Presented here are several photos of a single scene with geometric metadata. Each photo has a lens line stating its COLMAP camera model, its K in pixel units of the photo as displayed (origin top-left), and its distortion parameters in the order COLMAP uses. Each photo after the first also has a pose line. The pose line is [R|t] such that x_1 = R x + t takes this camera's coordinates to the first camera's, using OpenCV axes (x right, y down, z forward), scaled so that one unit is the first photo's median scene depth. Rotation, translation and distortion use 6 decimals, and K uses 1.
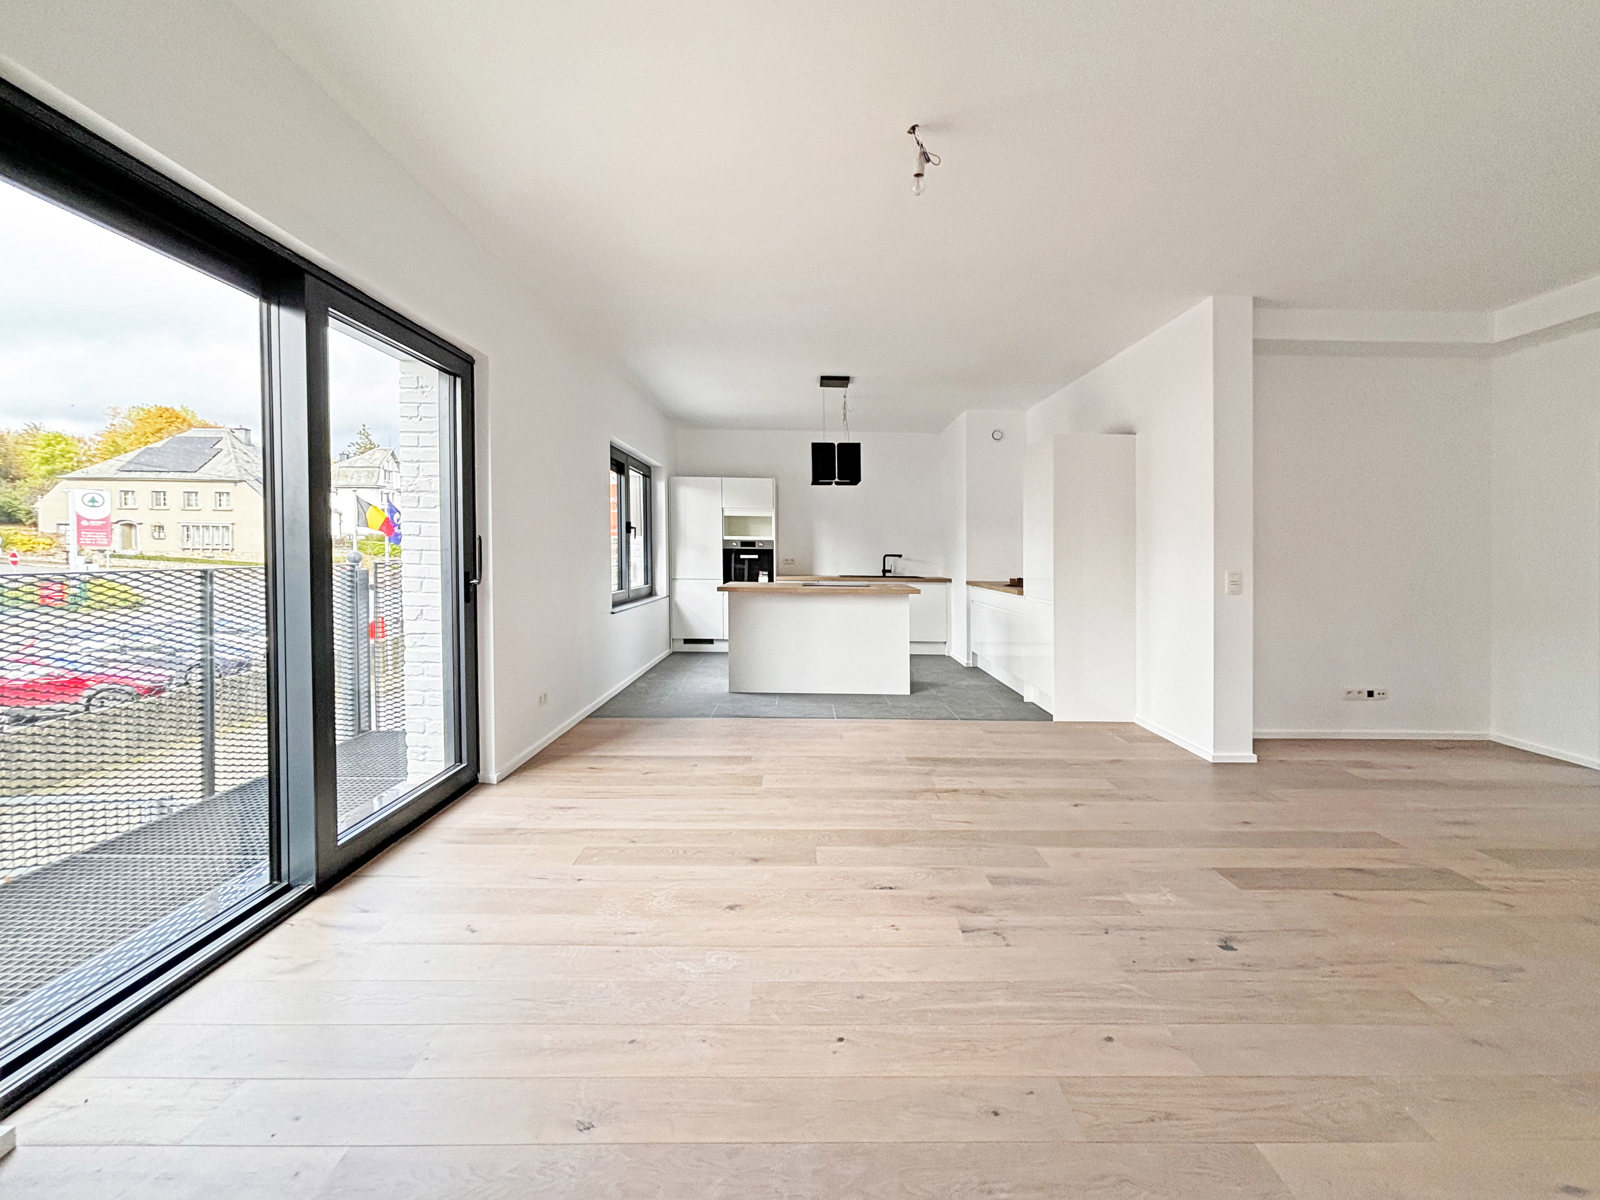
lens RADIAL K [[662.1, 0, 812.3], [0, 662.1, 593.2], [0, 0, 1]] dist [0.005565, -0.003978]
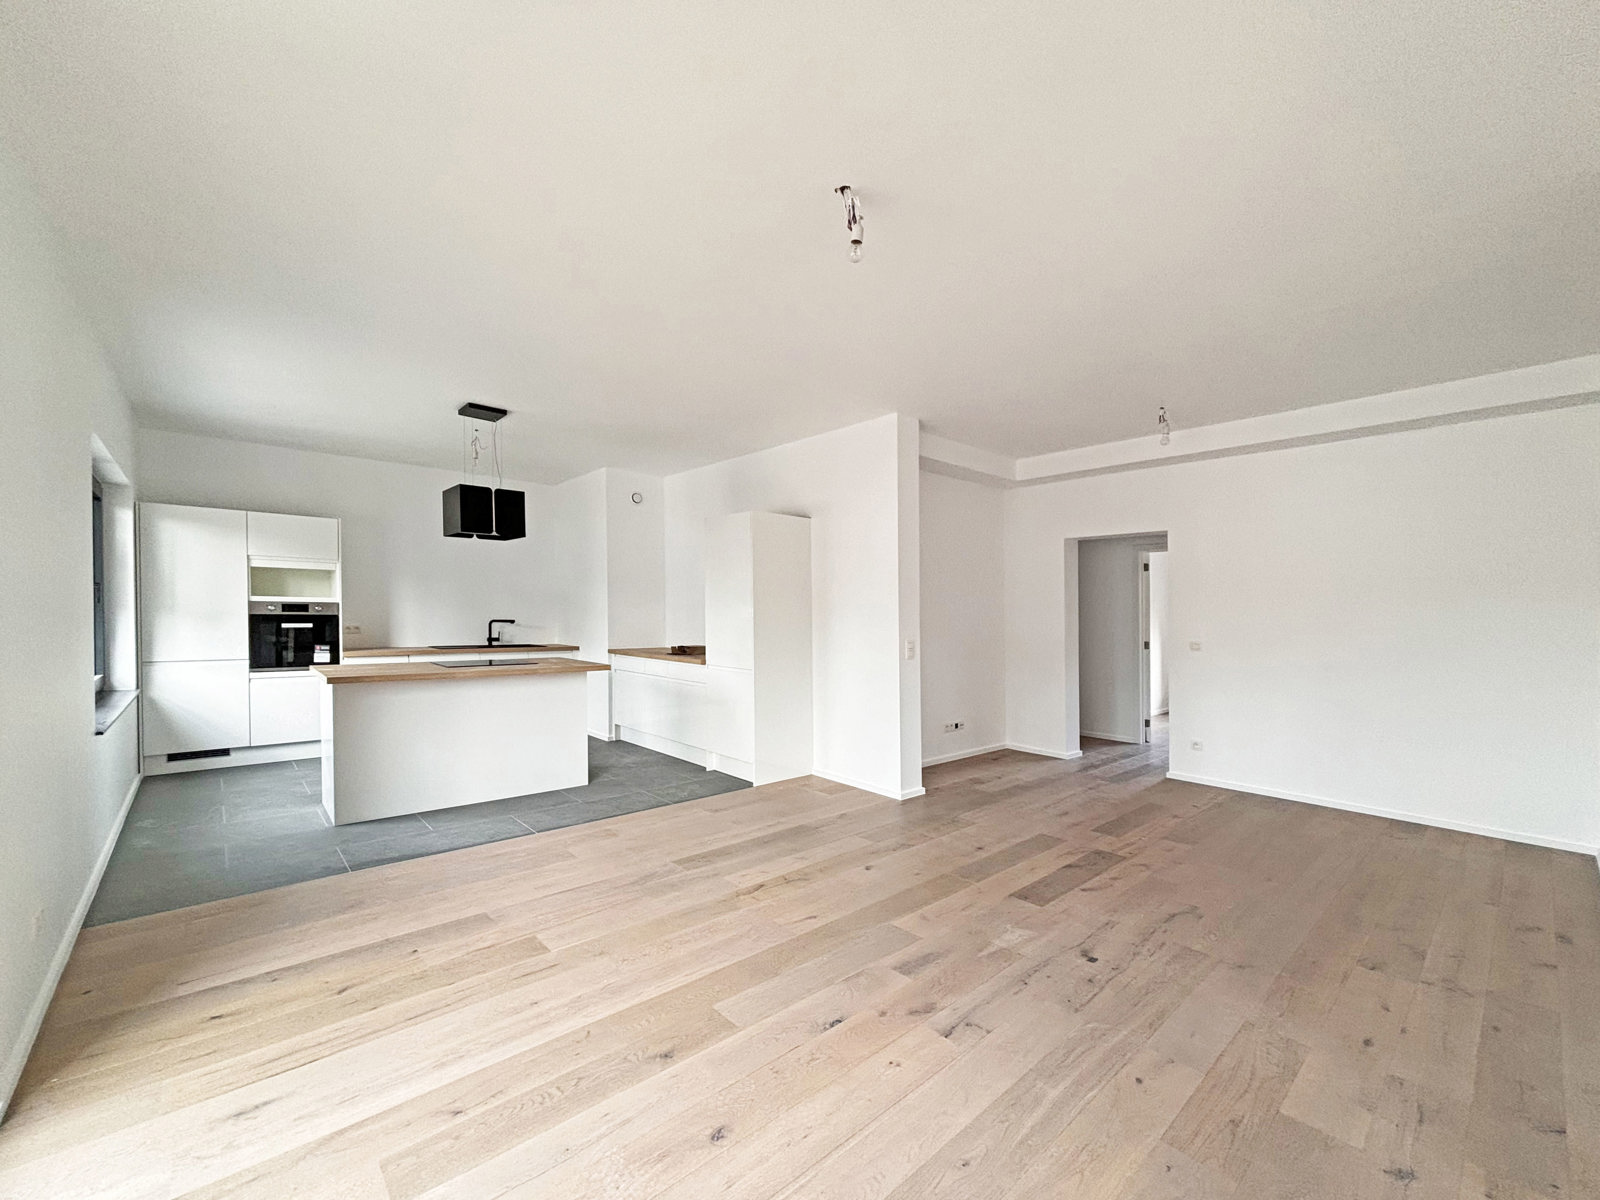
lens RADIAL K [[662.1, 0, 808.4], [0, 662.1, 620.3], [0, 0, 1]] dist [0.005565, -0.003978]
pose [[0.753720, -0.010095, 0.657118, -0.203328], [0.036687, 0.998969, -0.026733, -0.028963], [-0.656170, 0.044257, 0.753314, 0.137549]]
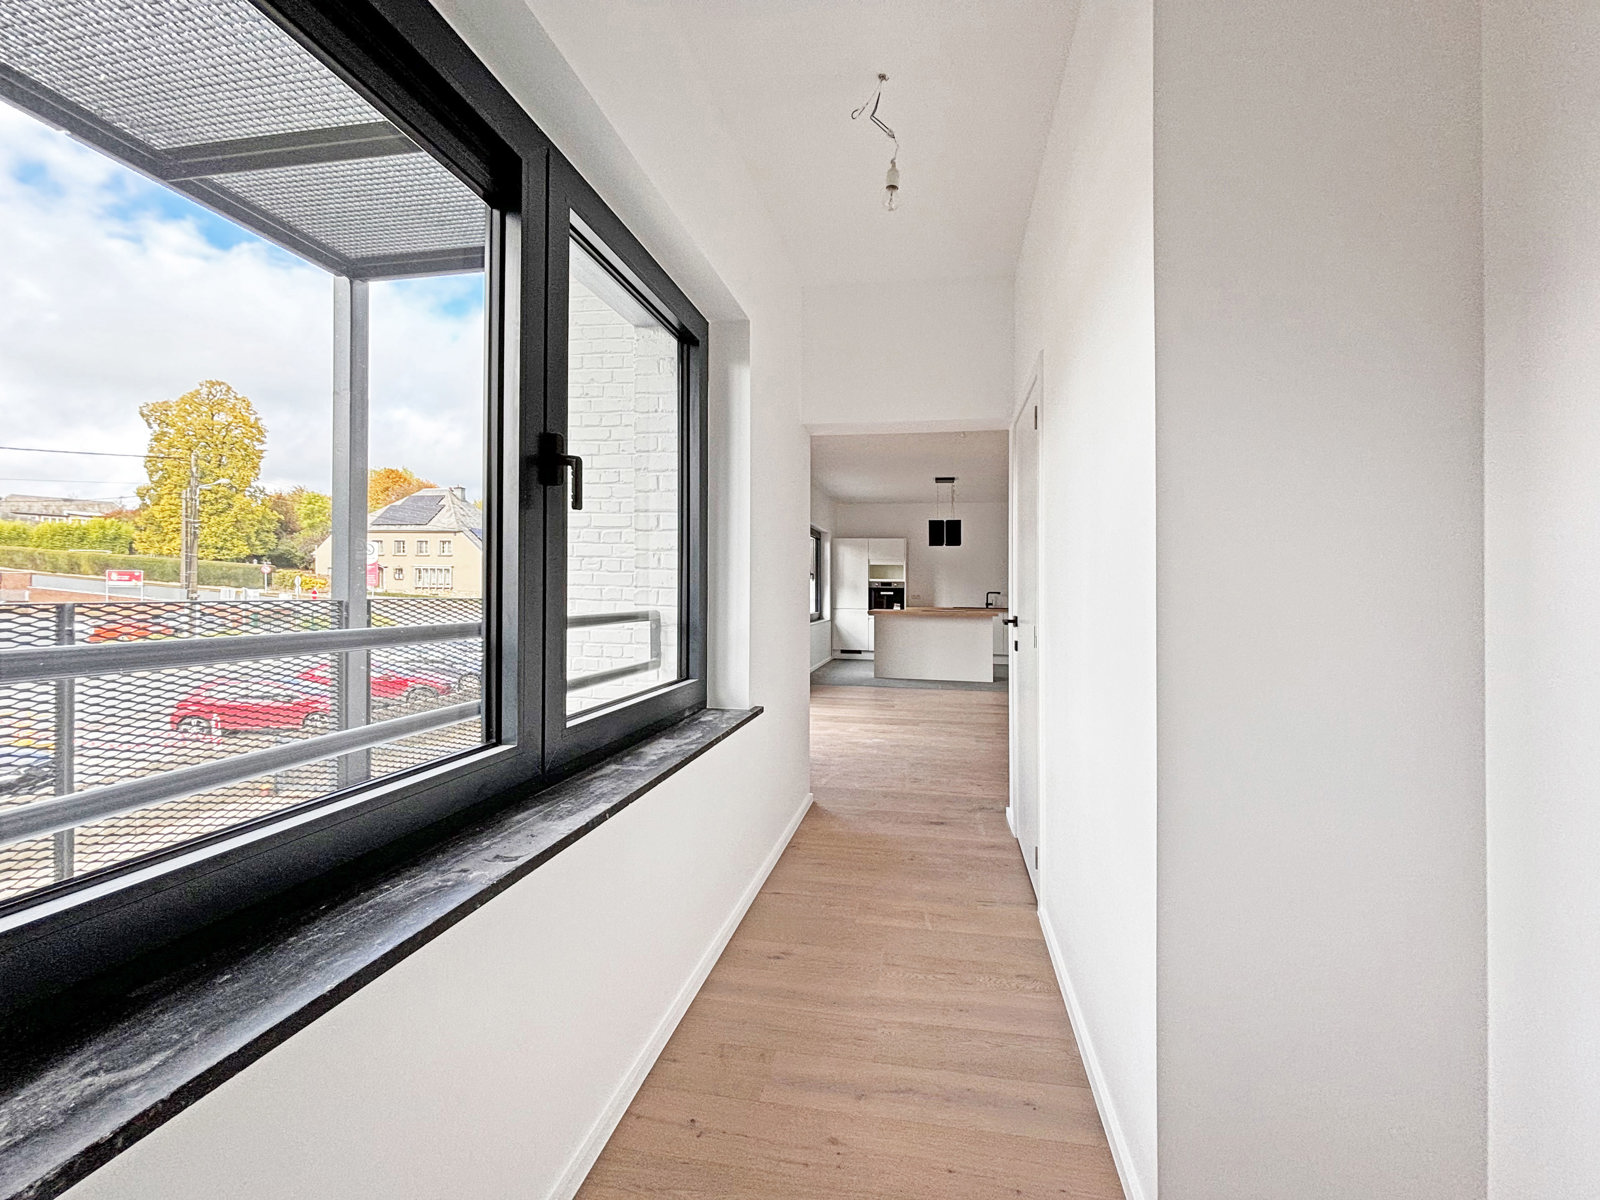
lens RADIAL K [[662.1, 0, 786.5], [0, 662.1, 600.5], [0, 0, 1]] dist [0.005565, -0.003978]
pose [[0.971745, 0.006232, -0.235951, 0.042155], [-0.017689, 0.998763, -0.046472, 0.042197], [0.235369, 0.049332, 0.970653, -0.593488]]
